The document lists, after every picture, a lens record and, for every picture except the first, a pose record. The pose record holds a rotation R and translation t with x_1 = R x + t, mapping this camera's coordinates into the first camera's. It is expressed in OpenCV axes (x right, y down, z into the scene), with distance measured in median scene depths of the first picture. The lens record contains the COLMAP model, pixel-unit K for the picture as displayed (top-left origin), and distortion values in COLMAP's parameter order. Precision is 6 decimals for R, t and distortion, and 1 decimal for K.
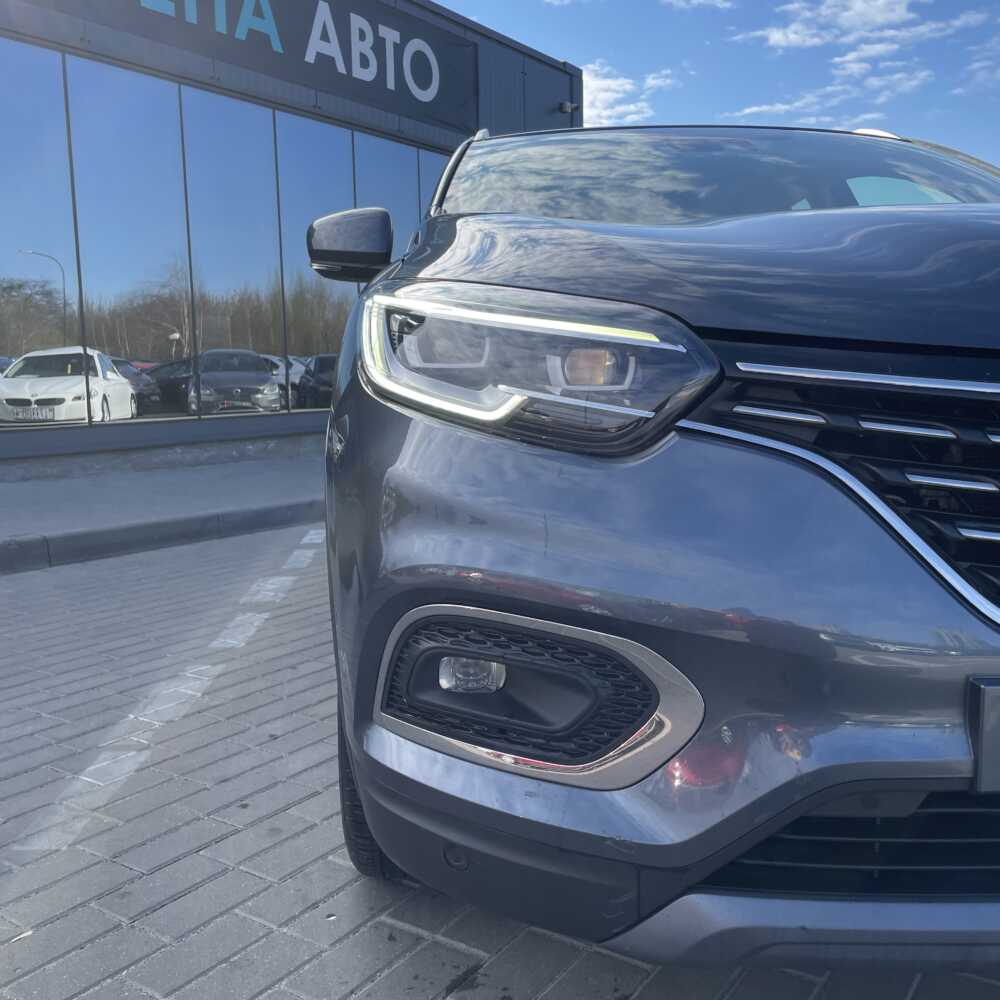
lens RADIAL K [[1005.7, 0, 500.0], [0, 1005.7, 500.0], [0, 0, 1]] dist [0.017914, 0.010080]
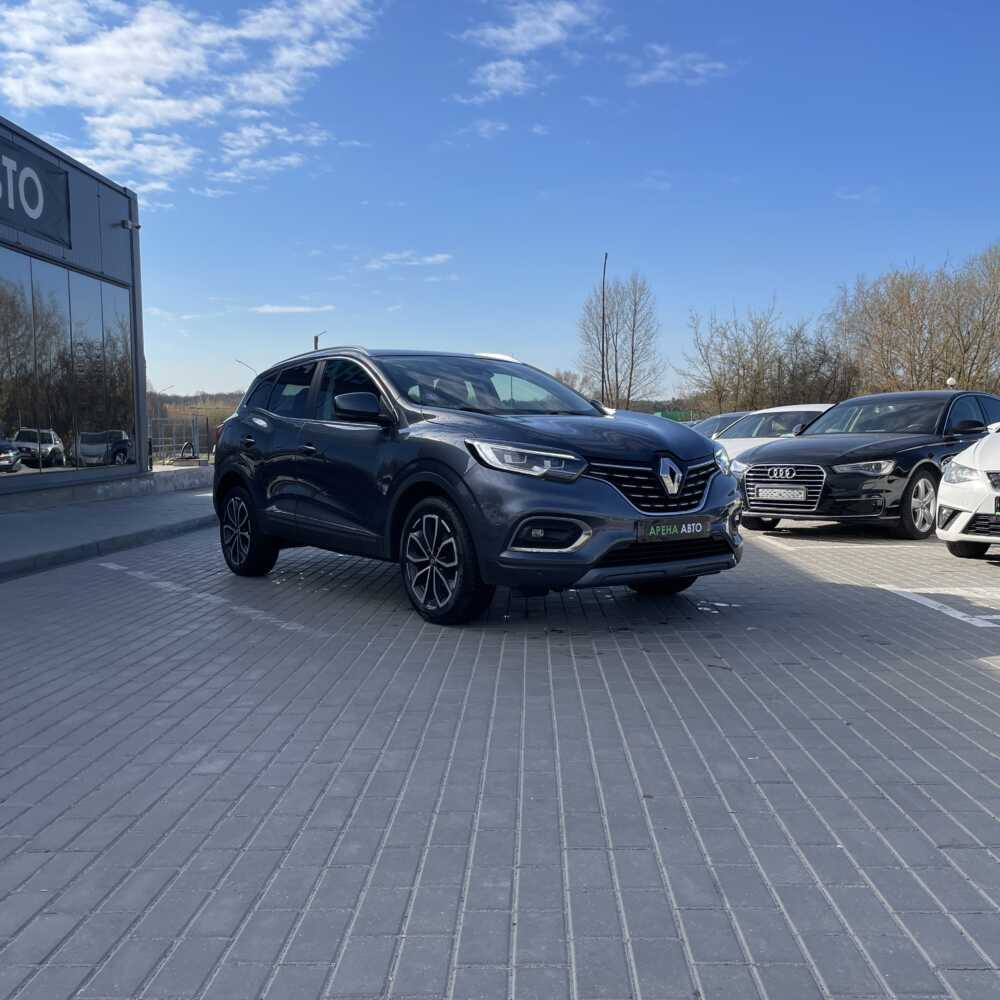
lens RADIAL K [[1040.7, 0, 493.5], [0, 1040.7, 514.1], [0, 0, 1]] dist [0.100104, -0.116278]
pose [[0.839718, -0.035658, 0.541850, -0.340724], [0.063367, 0.997459, -0.032561, 0.028865], [-0.539312, 0.061677, 0.839844, -0.348581]]
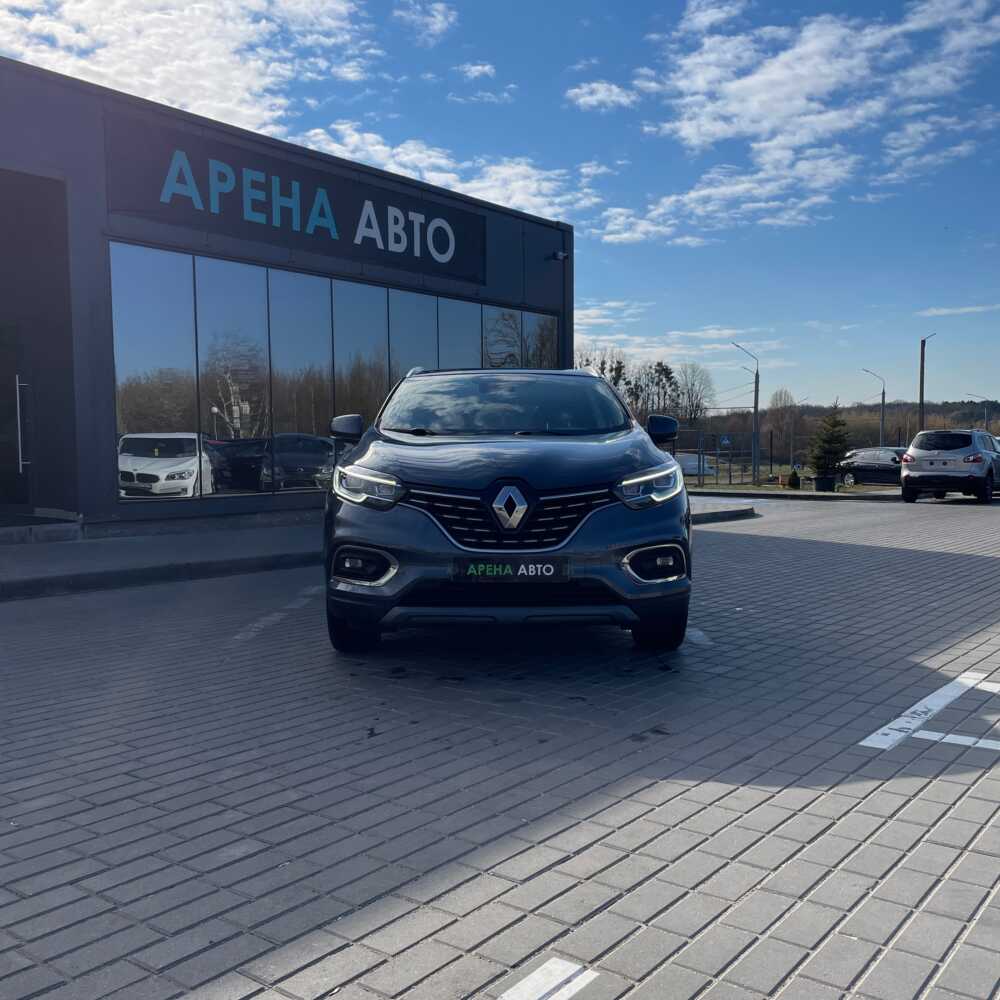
lens RADIAL K [[1058.3, 0, 500.0], [0, 1058.3, 500.0], [0, 0, 1]] dist [0.077296, -0.105805]
pose [[0.997663, 0.010886, -0.067452, 0.110975], [-0.015901, 0.997112, -0.074256, 0.029323], [0.066449, 0.075155, 0.994955, -0.425345]]
